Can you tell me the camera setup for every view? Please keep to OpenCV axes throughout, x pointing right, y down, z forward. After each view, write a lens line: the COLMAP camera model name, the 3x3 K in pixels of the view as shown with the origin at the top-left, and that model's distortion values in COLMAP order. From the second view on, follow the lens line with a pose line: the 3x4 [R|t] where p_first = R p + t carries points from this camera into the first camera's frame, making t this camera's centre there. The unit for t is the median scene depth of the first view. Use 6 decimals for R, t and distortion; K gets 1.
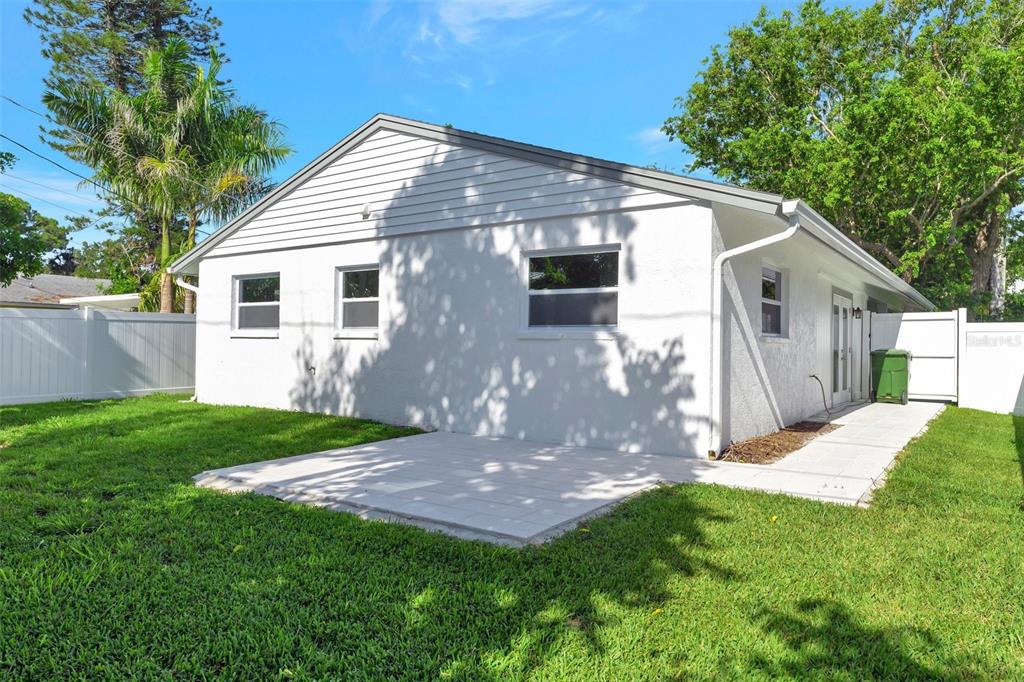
lens RADIAL K [[673.4, 0, 511.5], [0, 673.4, 338.2], [0, 0, 1]] dist [-0.000965, 0.001074]
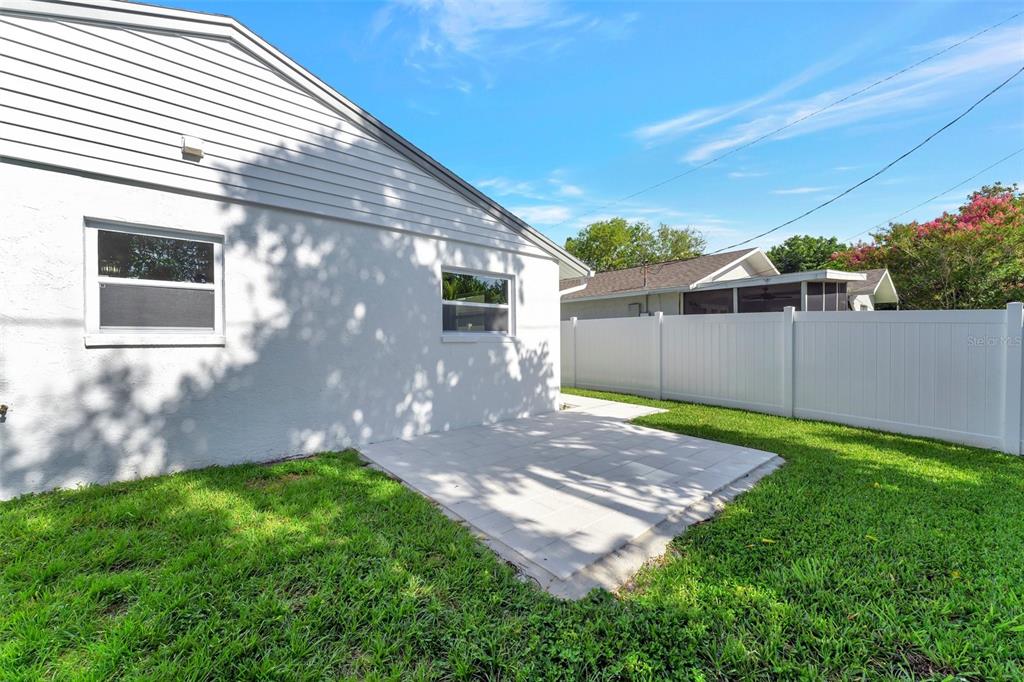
lens RADIAL K [[406.9, 0, 514.6], [0, 406.9, 346.2], [0, 0, 1]] dist [0.007622, 0.000106]
pose [[0.243611, -0.025780, 0.969530, -0.564679], [0.002368, 0.999660, 0.025986, -0.010723], [-0.969870, -0.004034, 0.243589, 0.650455]]
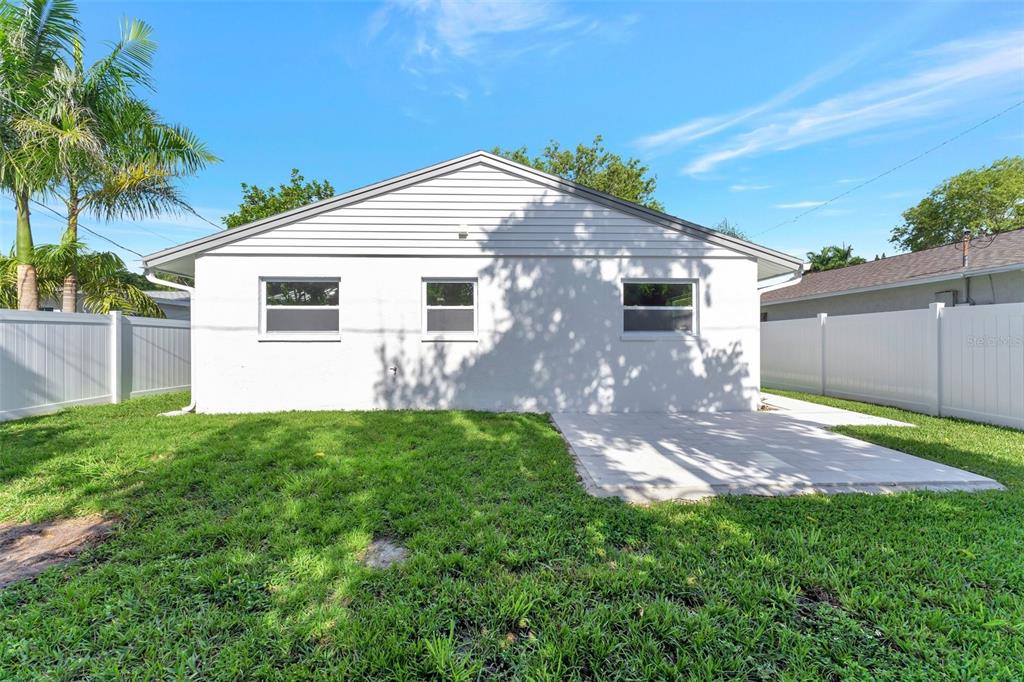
lens RADIAL K [[406.6, 0, 507.3], [0, 406.6, 342.8], [0, 0, 1]] dist [-0.000326, 0.000006]
pose [[0.798139, -0.008727, 0.602410, -0.625805], [0.002789, 0.999938, 0.010791, -0.005271], [-0.602466, -0.006932, 0.798114, 0.428695]]
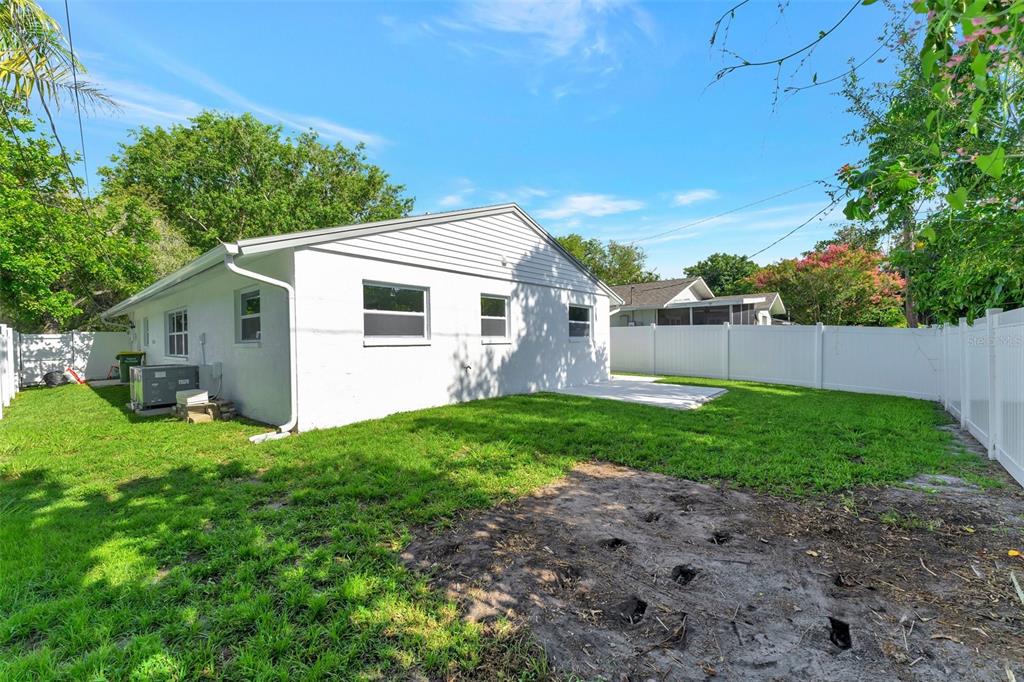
lens RADIAL K [[416.8, 0, 512.2], [0, 416.8, 347.6], [0, 0, 1]] dist [-0.000168, -0.000036]
pose [[0.093666, -0.023411, 0.995328, -1.254965], [0.008283, 0.999707, 0.022735, -0.013667], [-0.995569, 0.006115, 0.093833, 0.962524]]
